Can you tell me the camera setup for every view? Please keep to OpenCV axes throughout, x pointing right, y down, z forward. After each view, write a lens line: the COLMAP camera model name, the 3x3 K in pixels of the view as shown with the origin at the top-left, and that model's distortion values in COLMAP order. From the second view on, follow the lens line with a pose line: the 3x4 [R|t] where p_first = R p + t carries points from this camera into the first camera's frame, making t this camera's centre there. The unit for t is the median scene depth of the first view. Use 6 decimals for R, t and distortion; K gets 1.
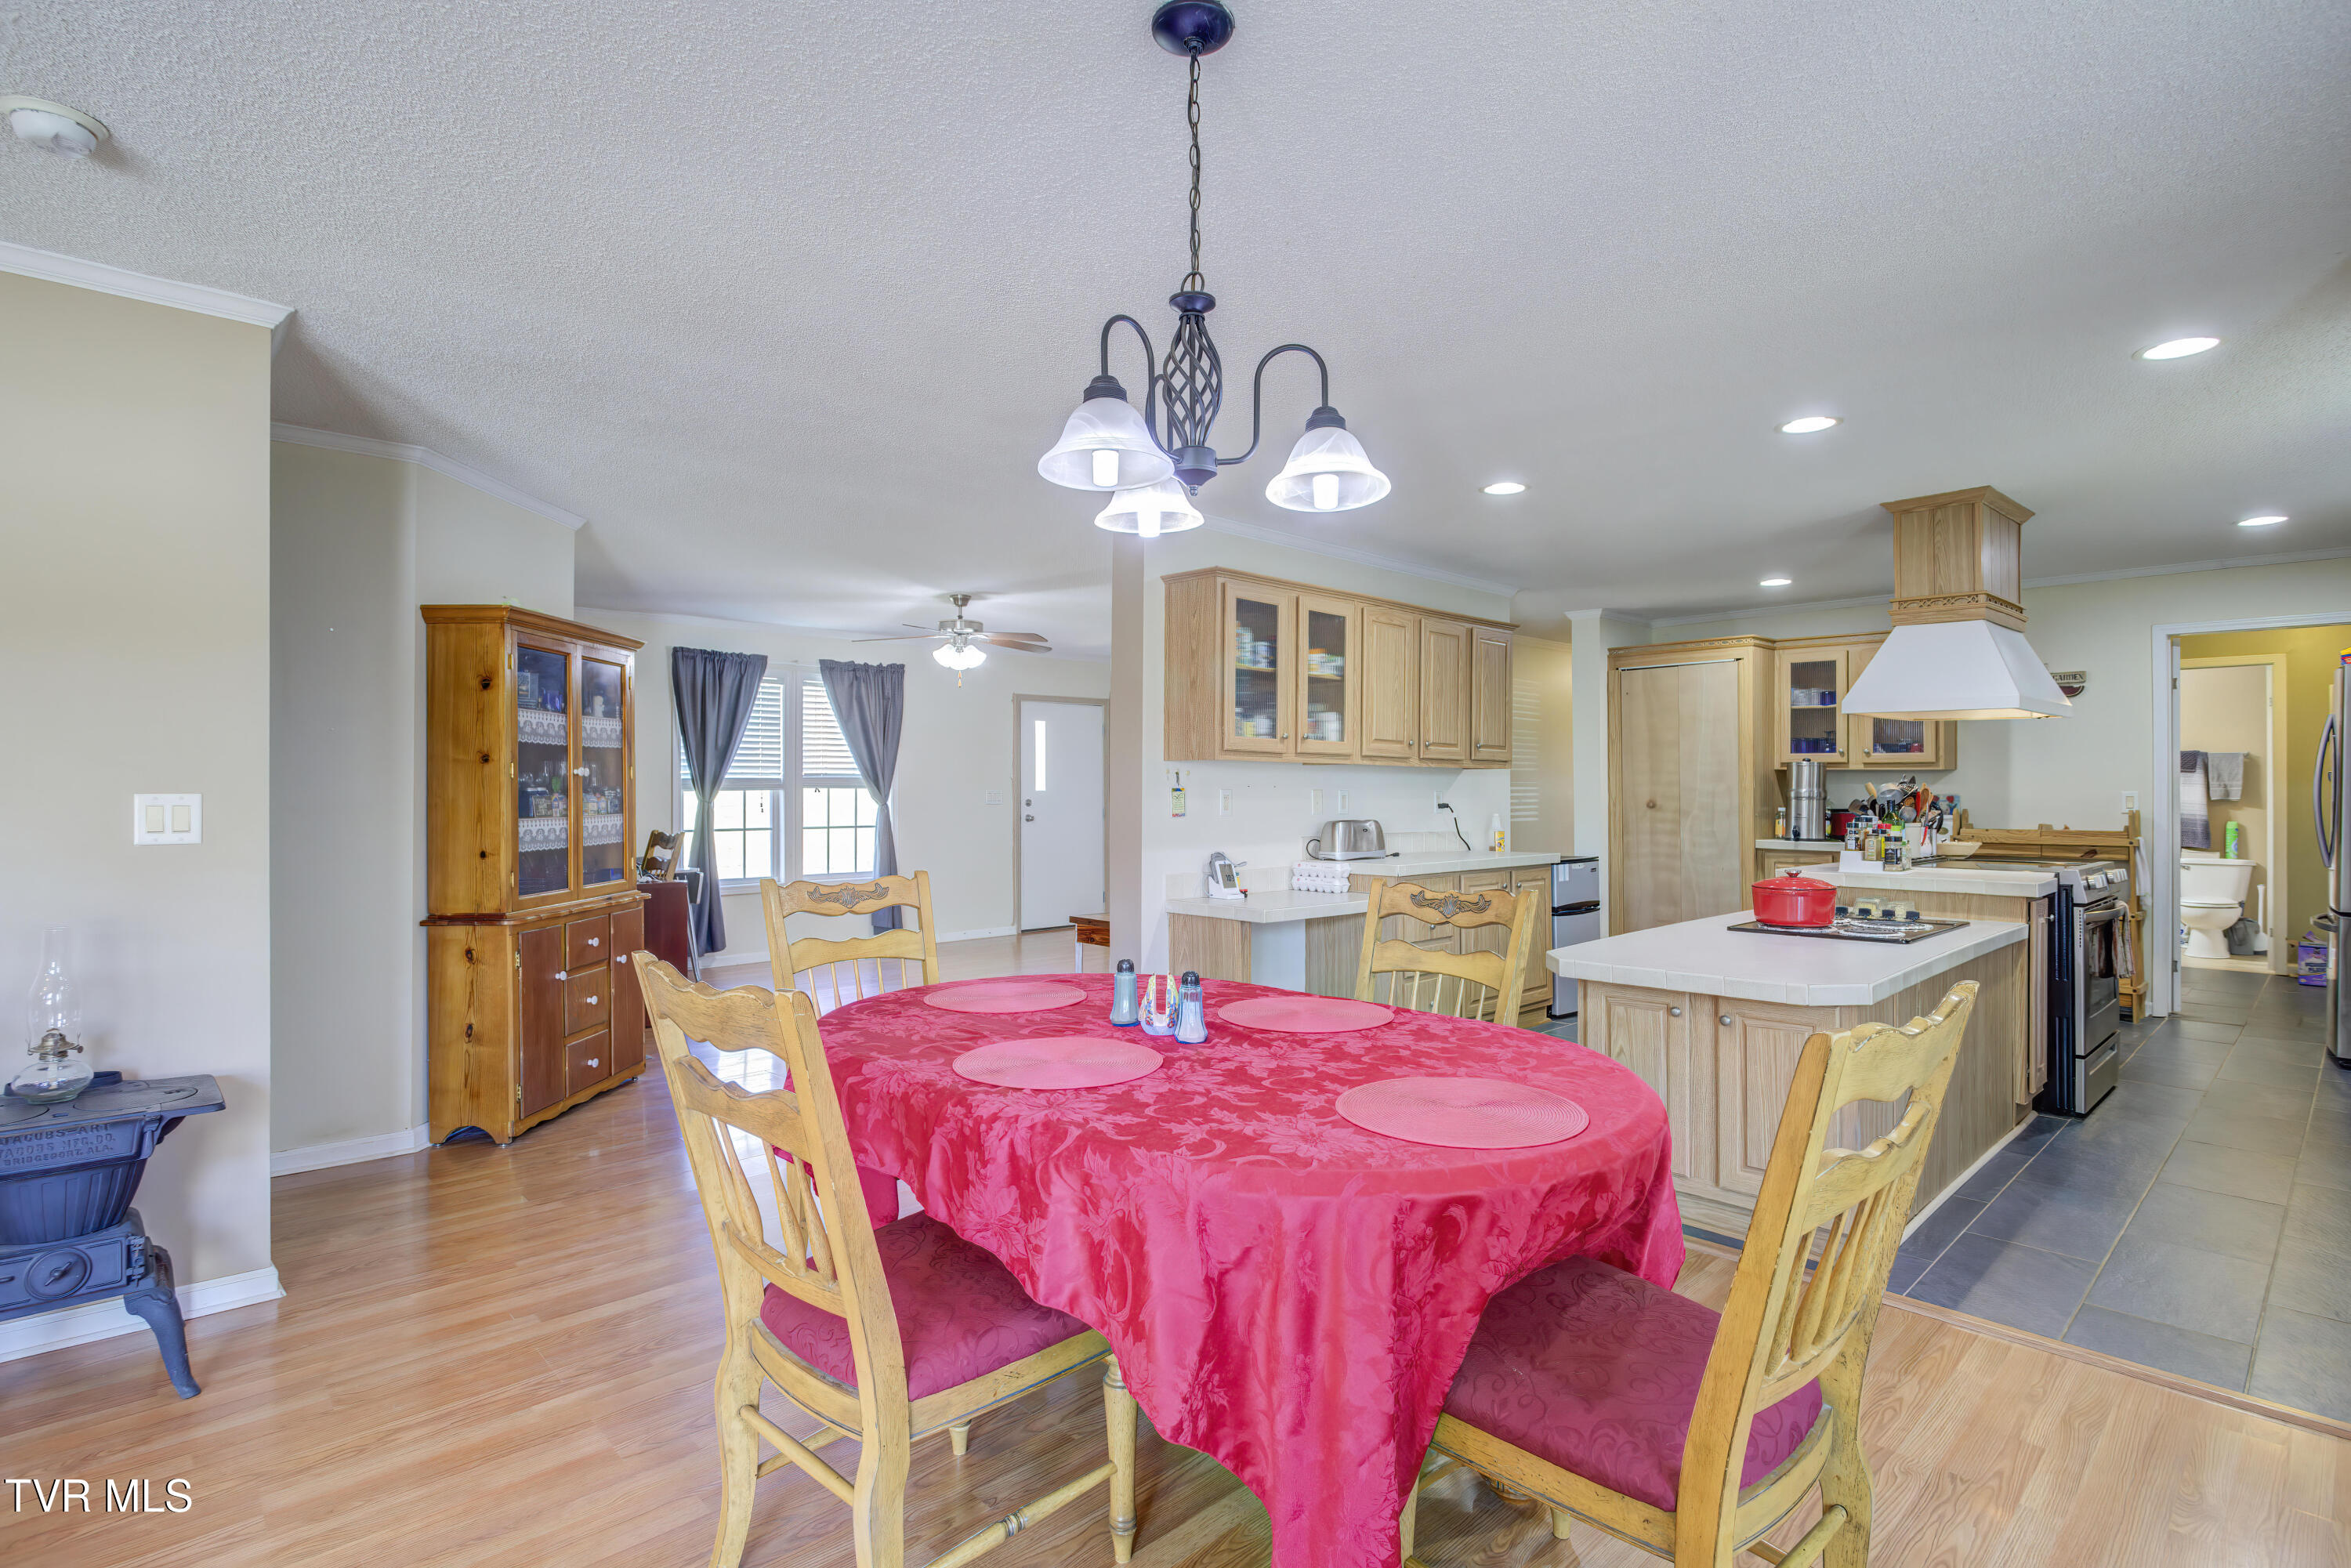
lens RADIAL K [[1140.6, 0, 1191.2], [0, 1140.6, 796.9], [0, 0, 1]] dist [-0.014856, 0.006295]
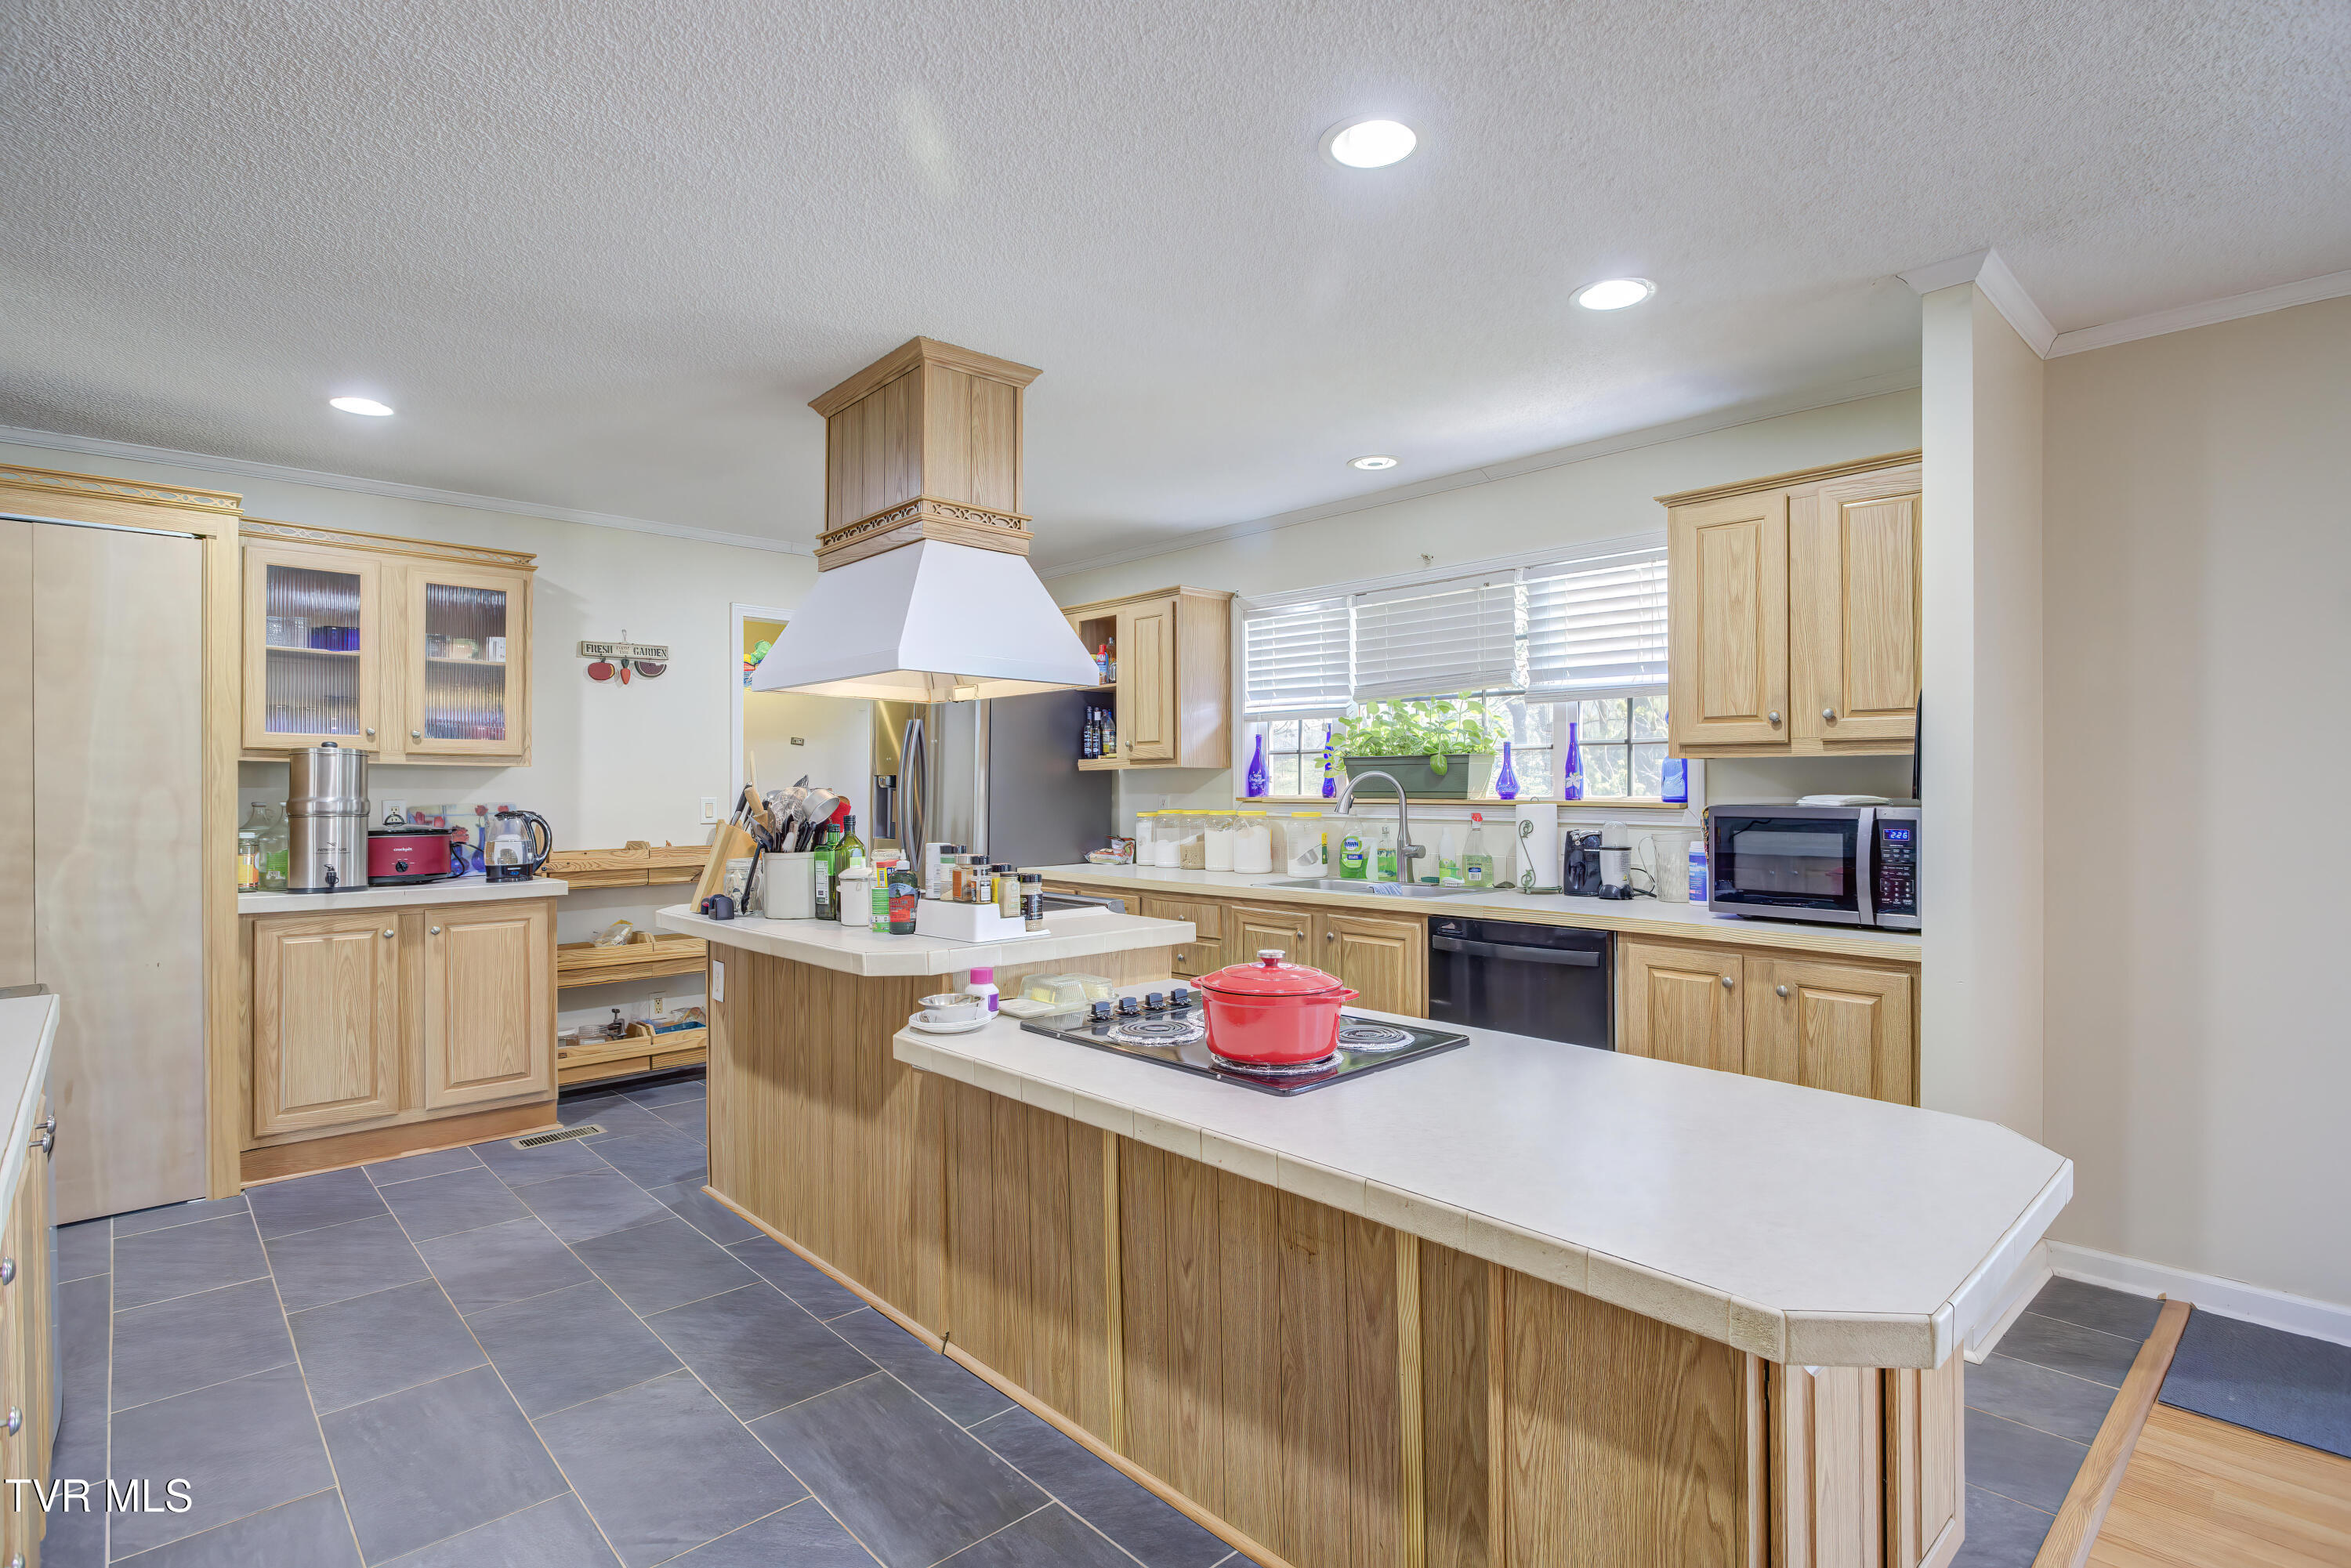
lens RADIAL K [[1140.6, 0, 1168.3], [0, 1140.6, 783.3], [0, 0, 1]] dist [-0.014856, 0.006295]
pose [[0.014662, 0.003568, 0.999886, -0.007697], [0.010921, 0.999933, -0.003728, -0.007084], [-0.999833, 0.010975, 0.014622, 0.582658]]
